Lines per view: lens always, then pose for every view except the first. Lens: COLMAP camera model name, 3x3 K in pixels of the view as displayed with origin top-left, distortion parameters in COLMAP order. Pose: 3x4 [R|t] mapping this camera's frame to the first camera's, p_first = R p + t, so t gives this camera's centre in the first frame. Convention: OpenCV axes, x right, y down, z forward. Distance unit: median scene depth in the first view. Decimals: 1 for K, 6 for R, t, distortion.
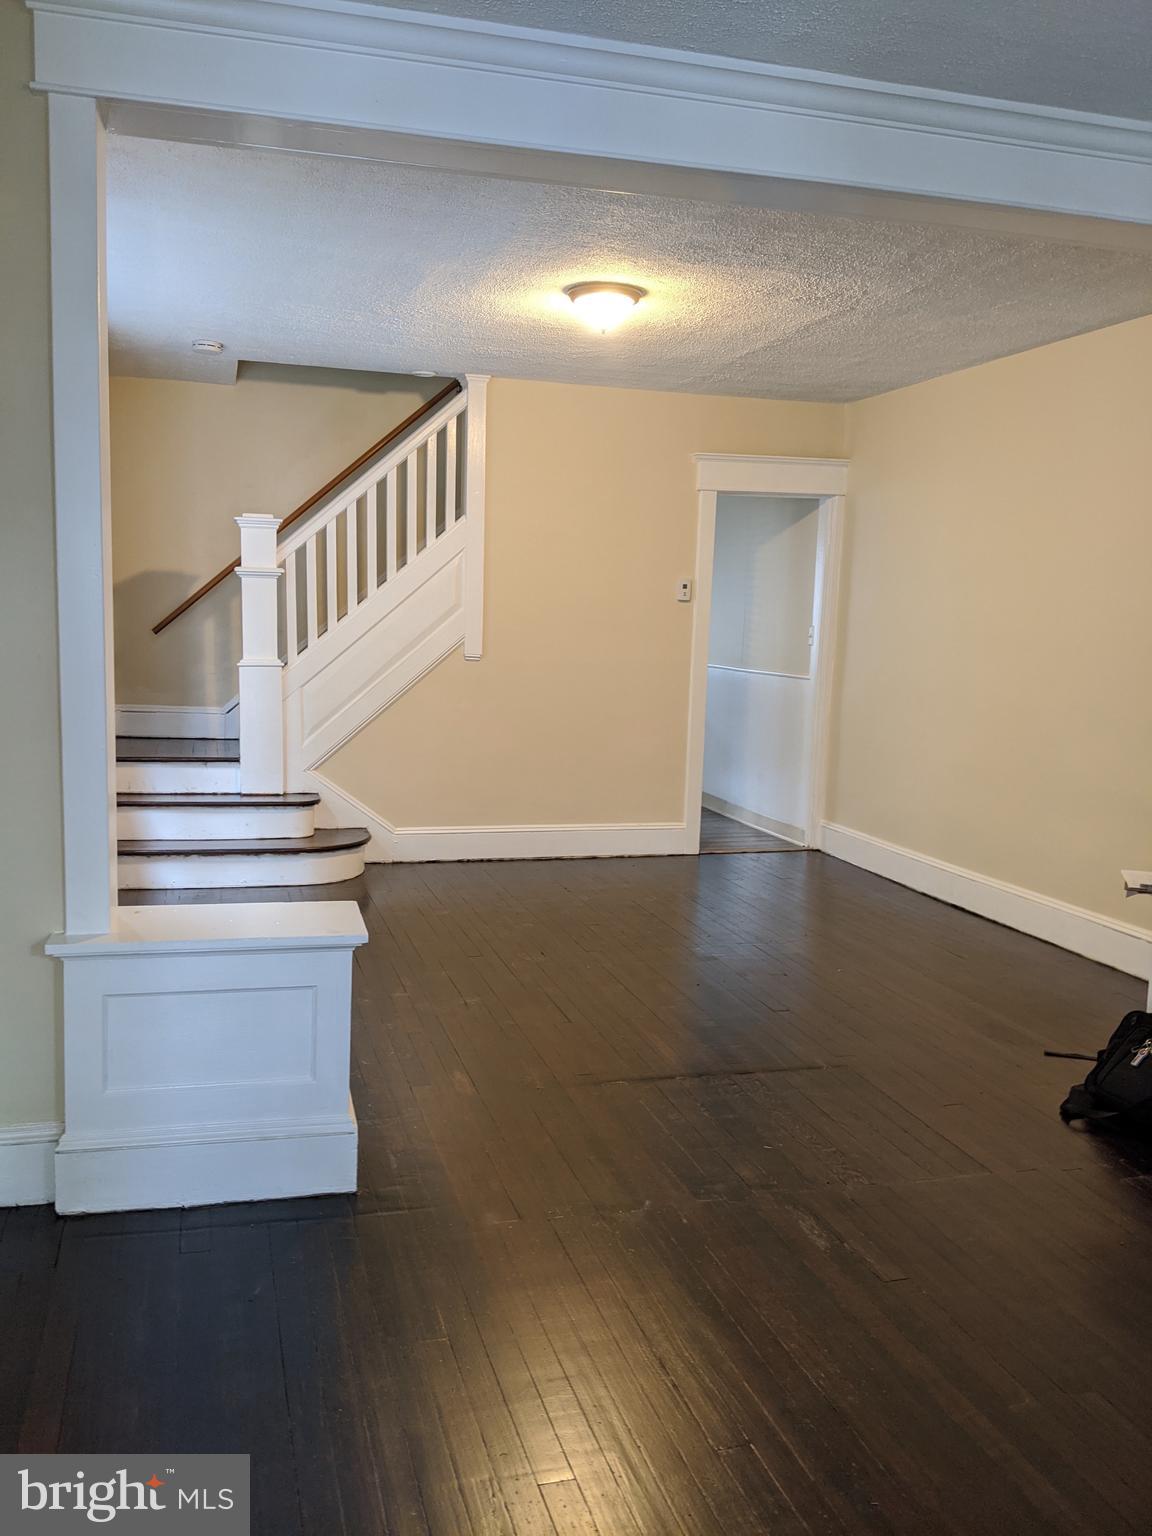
lens RADIAL K [[1189.3, 0, 552.7], [0, 1189.3, 772.3], [0, 0, 1]] dist [0.111256, -0.201711]
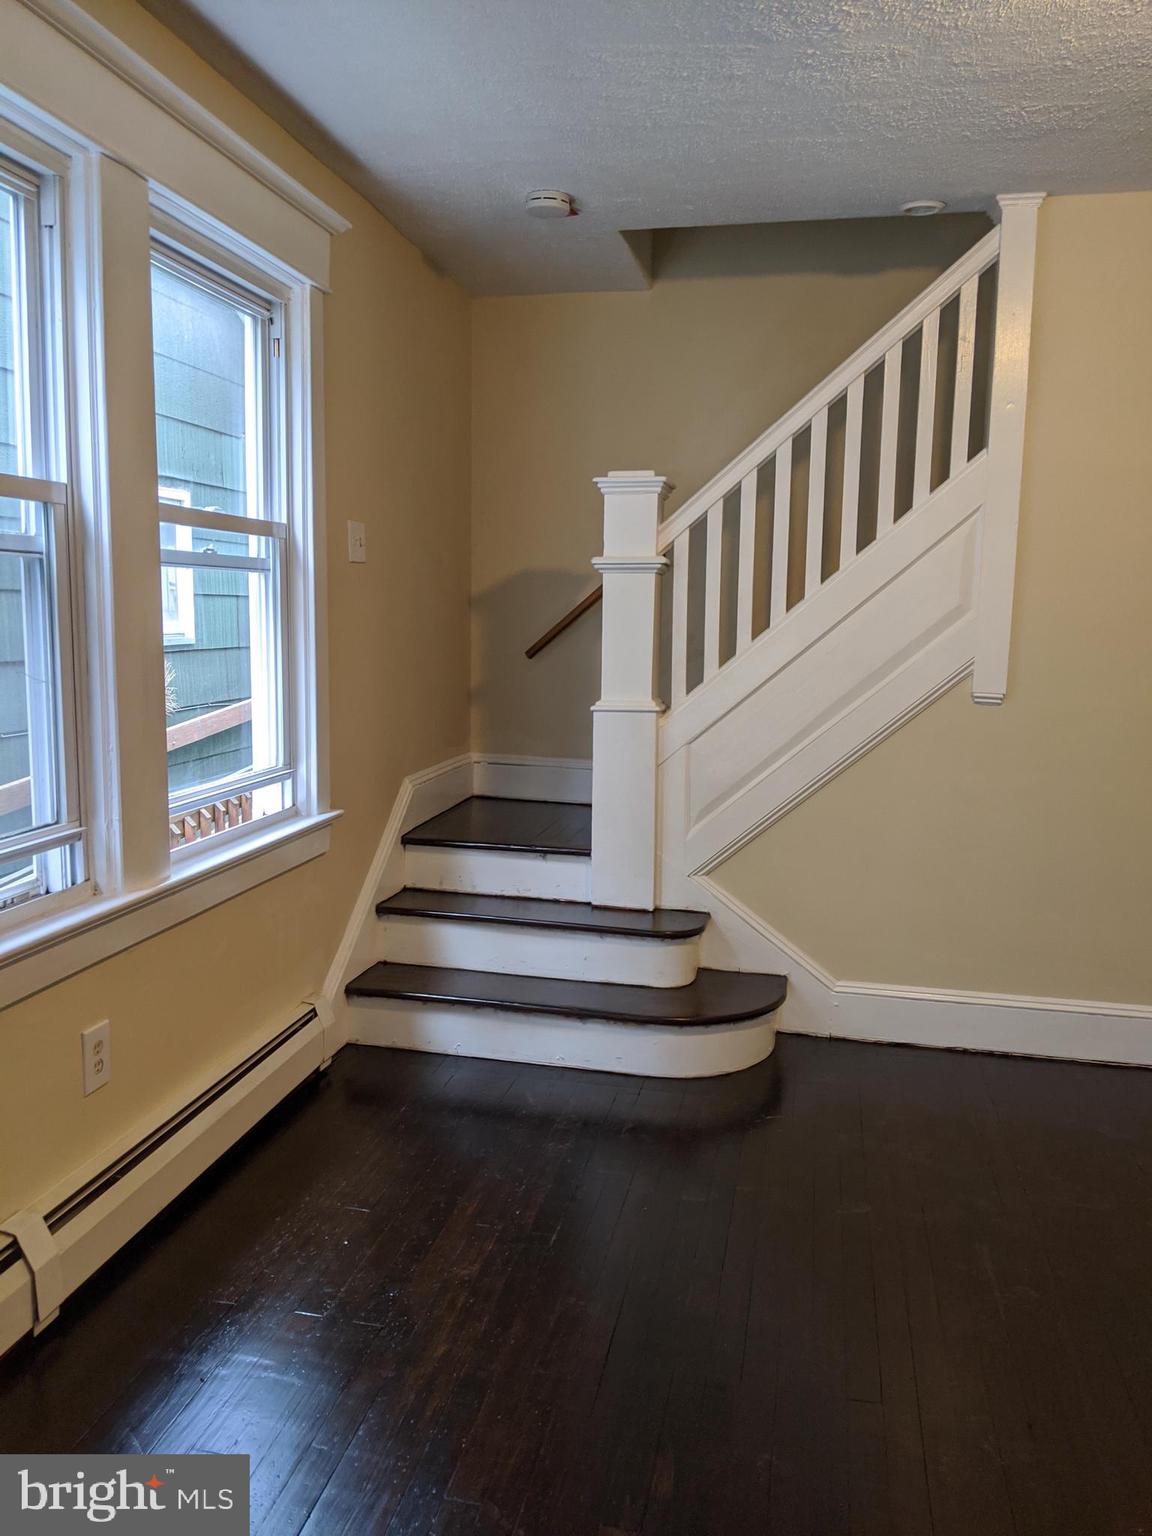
lens RADIAL K [[1189.3, 0, 552.7], [0, 1189.3, 772.3], [0, 0, 1]] dist [0.111256, -0.201711]
pose [[0.879572, 0.047931, -0.473346, 0.024122], [-0.052465, 0.998616, 0.003629, -0.054606], [0.472865, 0.021642, 0.880869, 0.412071]]
